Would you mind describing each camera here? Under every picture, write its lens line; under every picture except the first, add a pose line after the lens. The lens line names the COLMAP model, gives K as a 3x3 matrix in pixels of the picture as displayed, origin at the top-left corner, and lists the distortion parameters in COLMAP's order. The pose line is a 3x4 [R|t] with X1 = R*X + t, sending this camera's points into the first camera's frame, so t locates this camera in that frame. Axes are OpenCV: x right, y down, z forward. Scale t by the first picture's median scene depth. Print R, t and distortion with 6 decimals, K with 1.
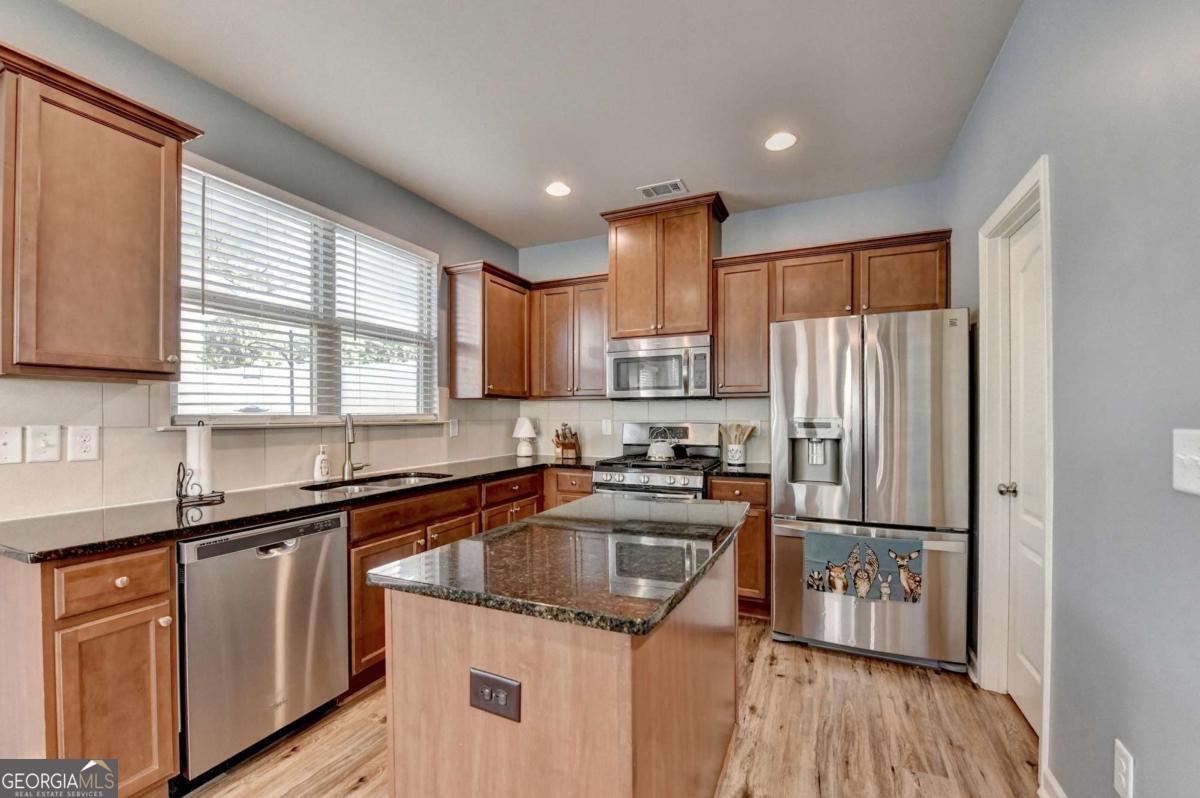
lens RADIAL K [[489.1, 0, 583.4], [0, 489.1, 421.2], [0, 0, 1]] dist [-0.013165, -0.000426]
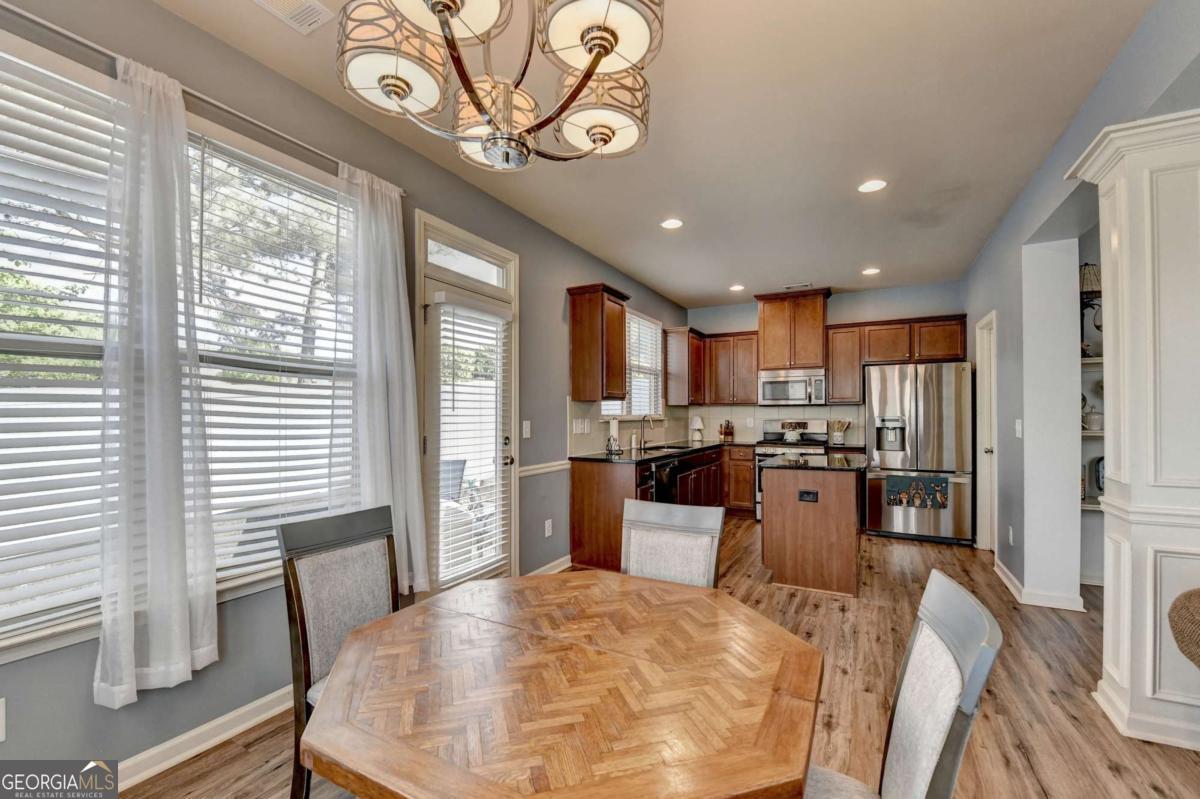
lens RADIAL K [[488.7, 0, 582.5], [0, 488.7, 415.5], [0, 0, 1]] dist [-0.015180, -0.001892]
pose [[0.996829, 0.000747, -0.079576, -0.496158], [-0.001523, 0.999952, -0.009692, 0.007631], [0.079565, 0.009782, 0.996782, -0.853594]]
